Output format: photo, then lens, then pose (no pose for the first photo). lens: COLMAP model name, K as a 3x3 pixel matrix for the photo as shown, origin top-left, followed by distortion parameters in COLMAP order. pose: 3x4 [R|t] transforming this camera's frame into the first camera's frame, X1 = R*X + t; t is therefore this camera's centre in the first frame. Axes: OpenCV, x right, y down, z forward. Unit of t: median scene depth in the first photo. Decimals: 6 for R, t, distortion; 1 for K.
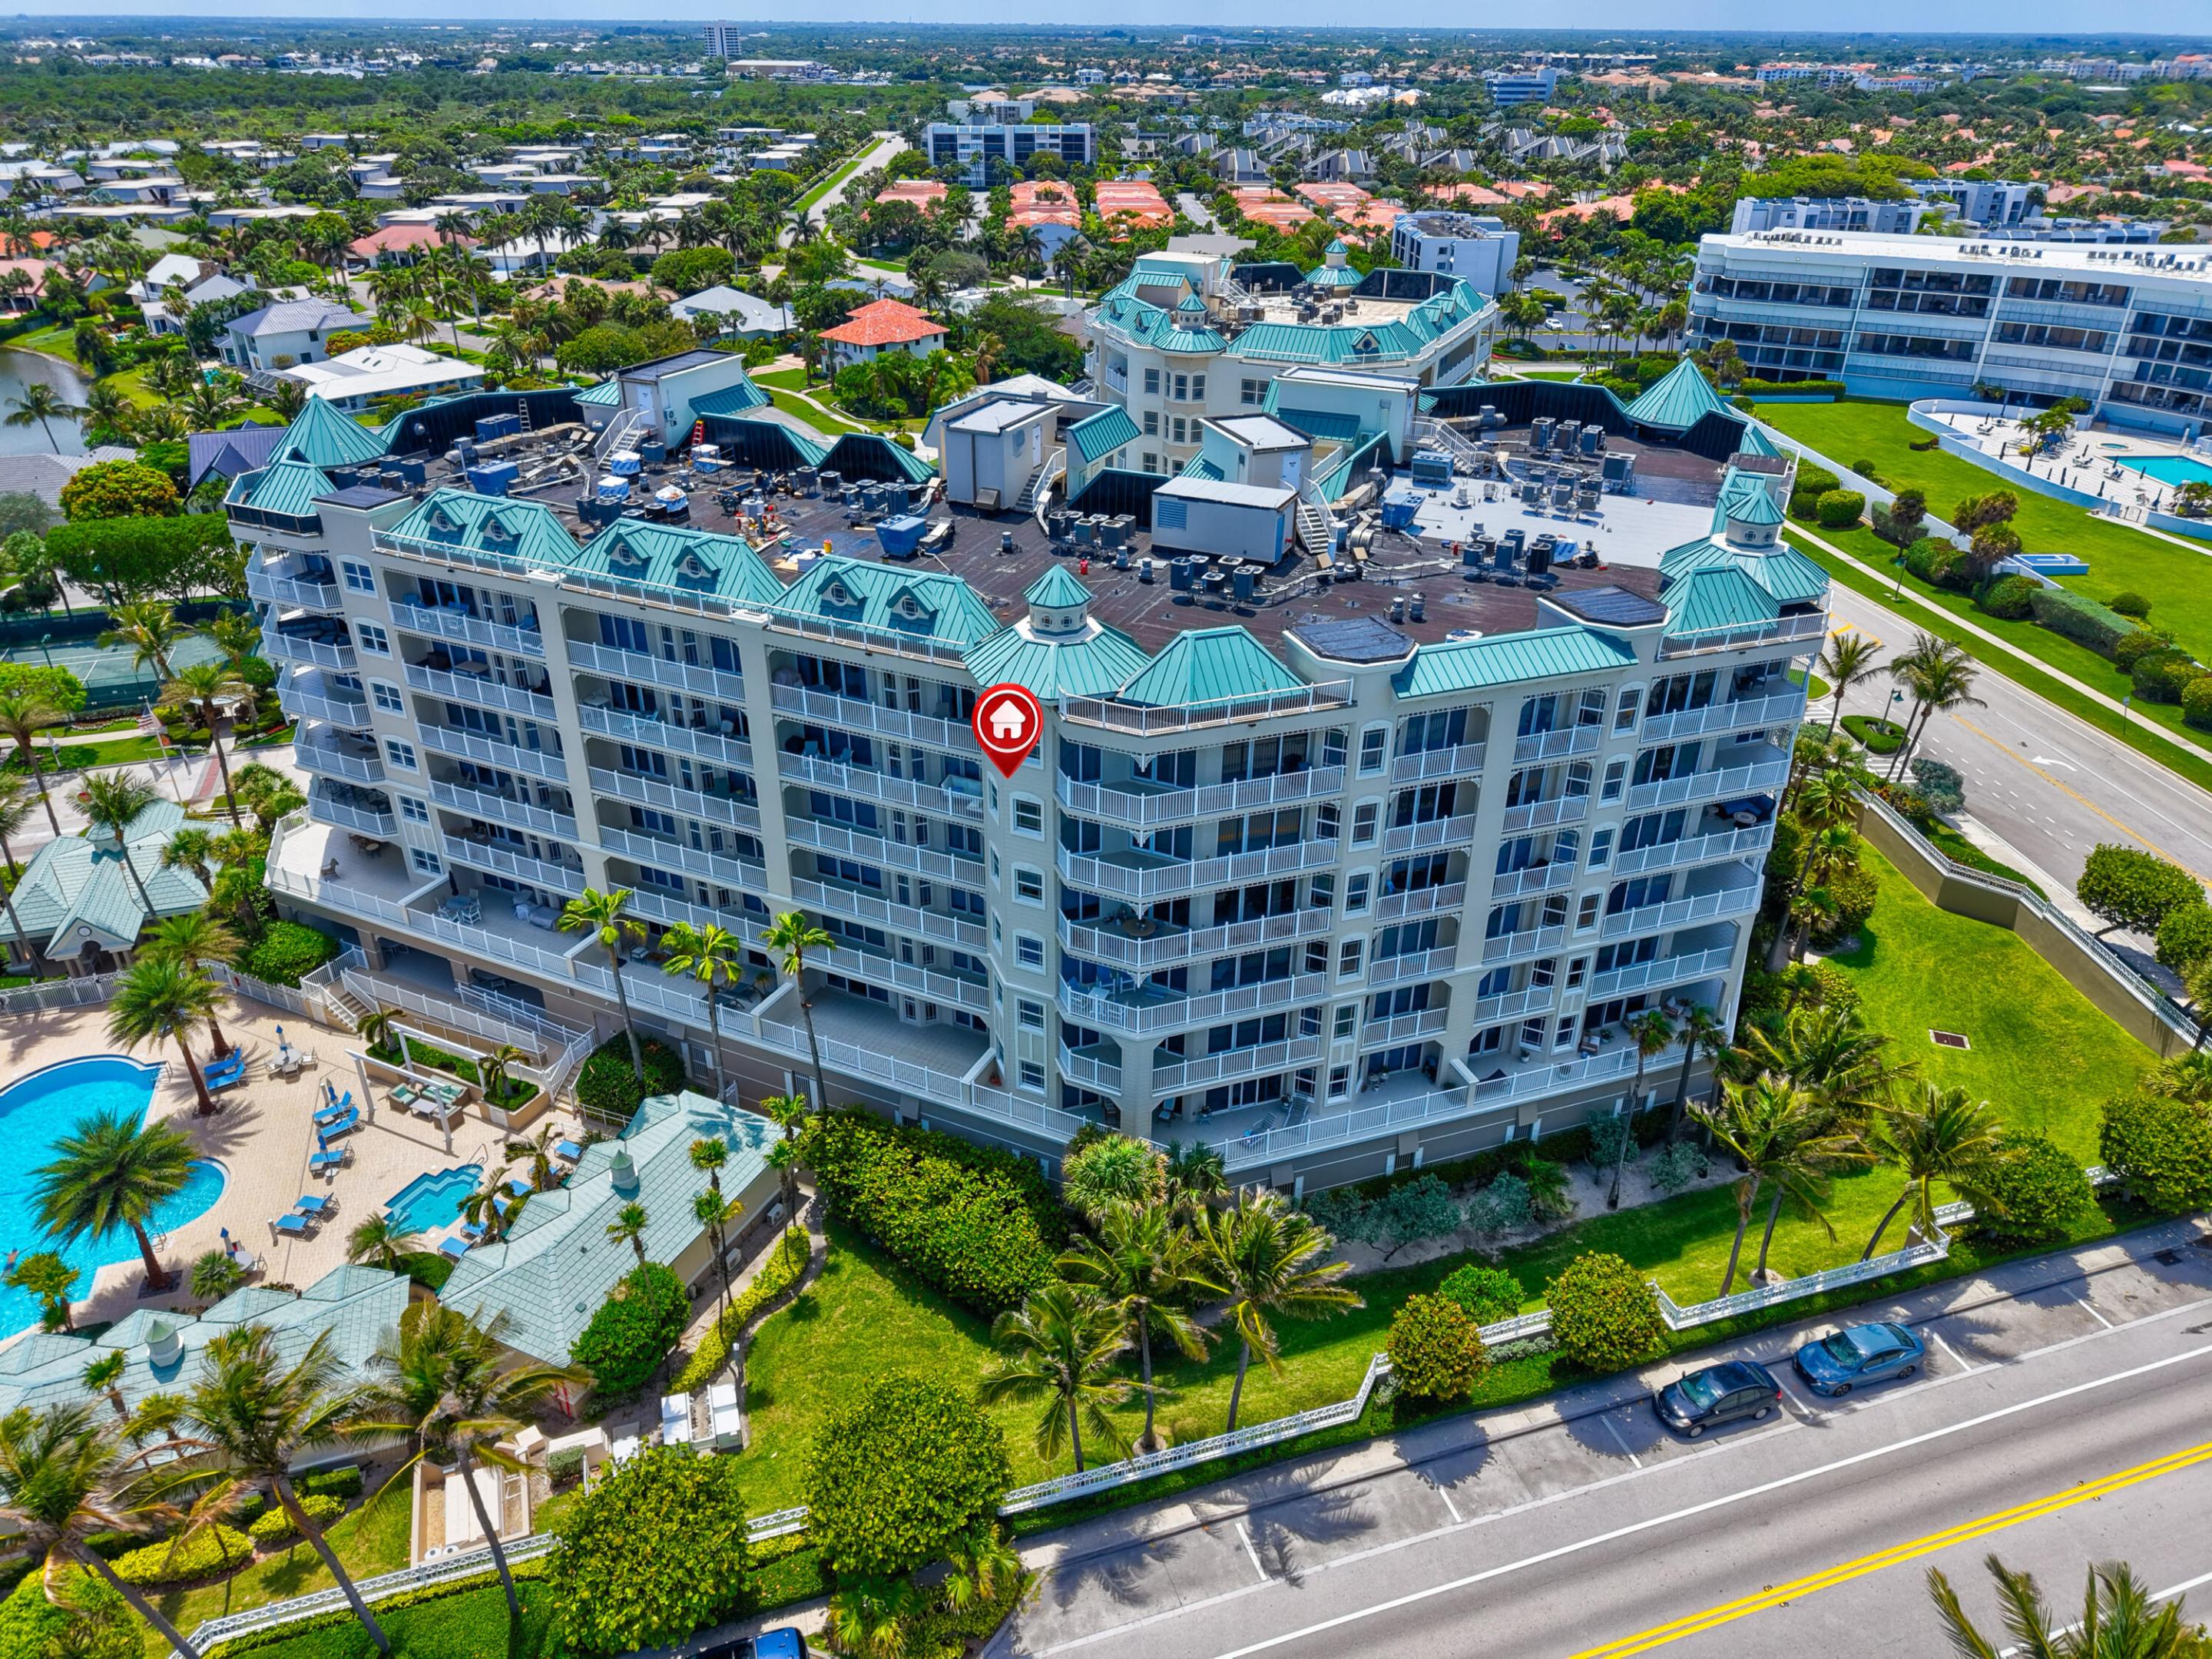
lens RADIAL K [[1499.4, 0, 1097.7], [0, 1499.4, 822.9], [0, 0, 1]] dist [0.021049, -0.017110]
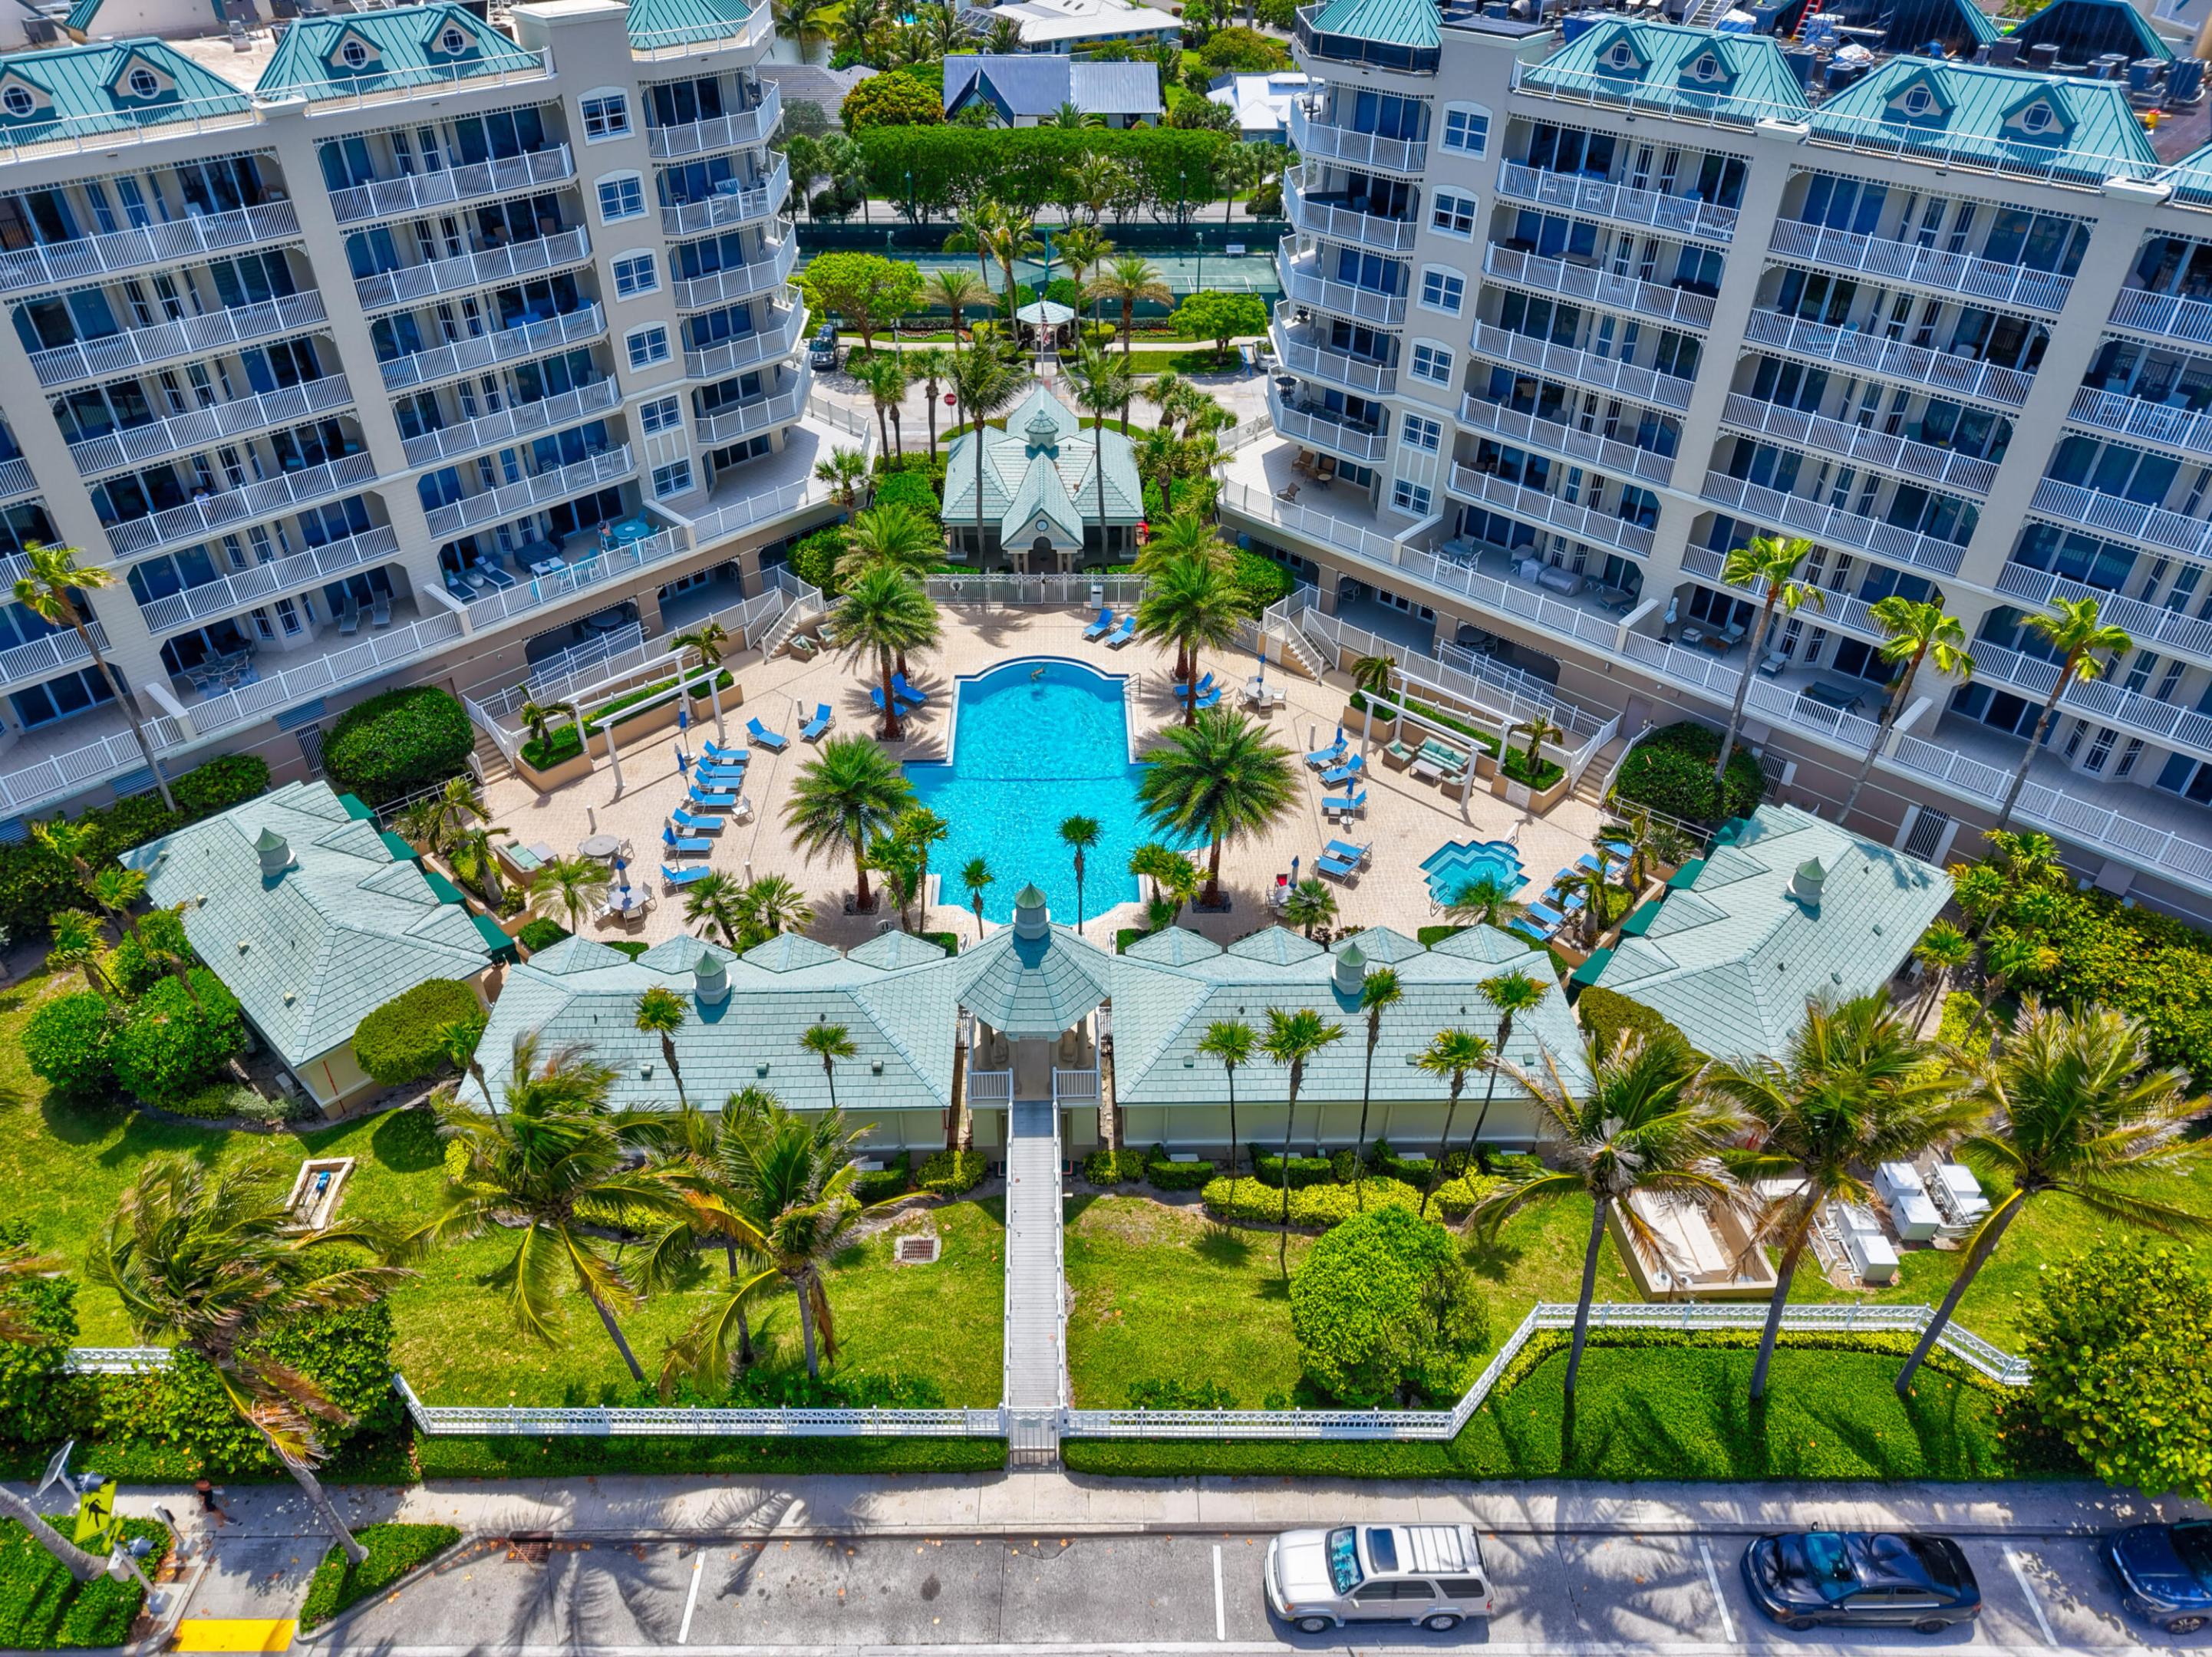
lens RADIAL K [[1499.3, 0, 1093.1], [0, 1499.3, 822.4], [0, 0, 1]] dist [0.021049, -0.017110]
pose [[0.951229, 0.183770, -0.247774, -0.368095], [-0.144280, 0.974962, 0.169209, 0.088266], [0.272666, -0.125208, 0.953927, 0.090637]]
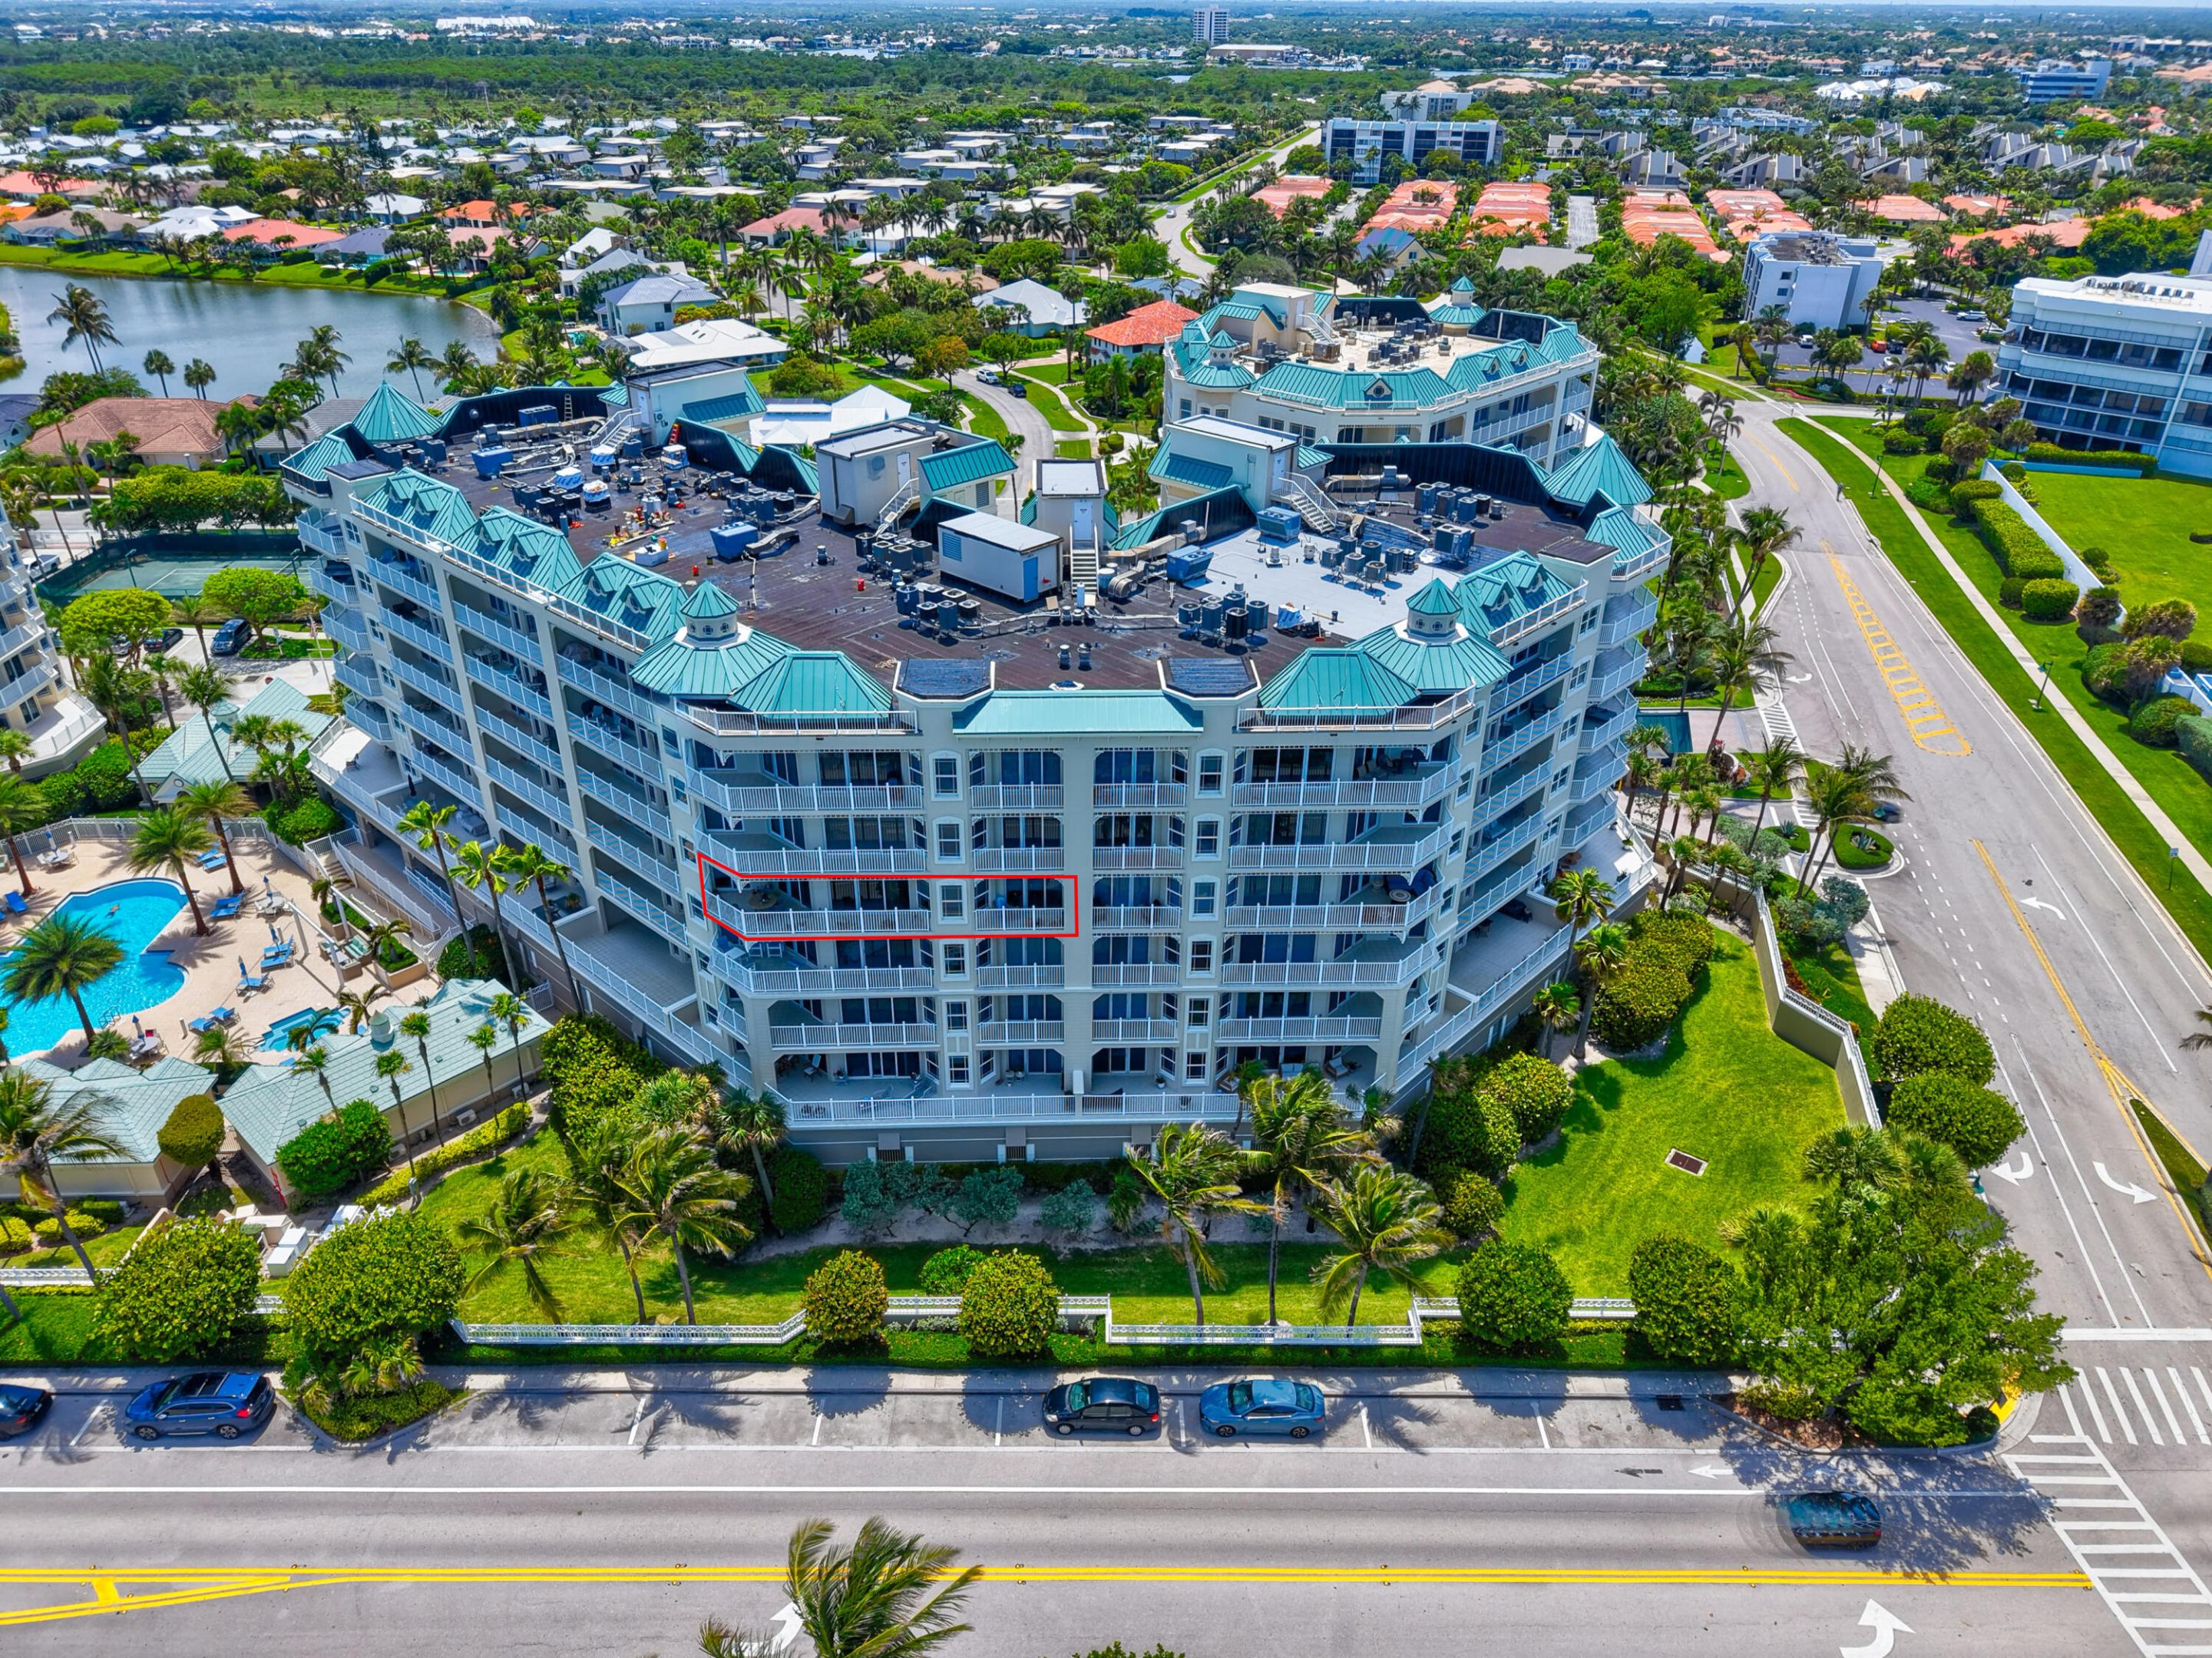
lens RADIAL K [[1499.3, 0, 1088.0], [0, 1499.3, 828.2], [0, 0, 1]] dist [0.021049, -0.017110]
pose [[0.951650, 0.147386, -0.269517, 0.421104], [-0.143470, 0.989061, 0.034285, -0.045608], [0.271622, 0.006040, 0.962385, -0.035398]]
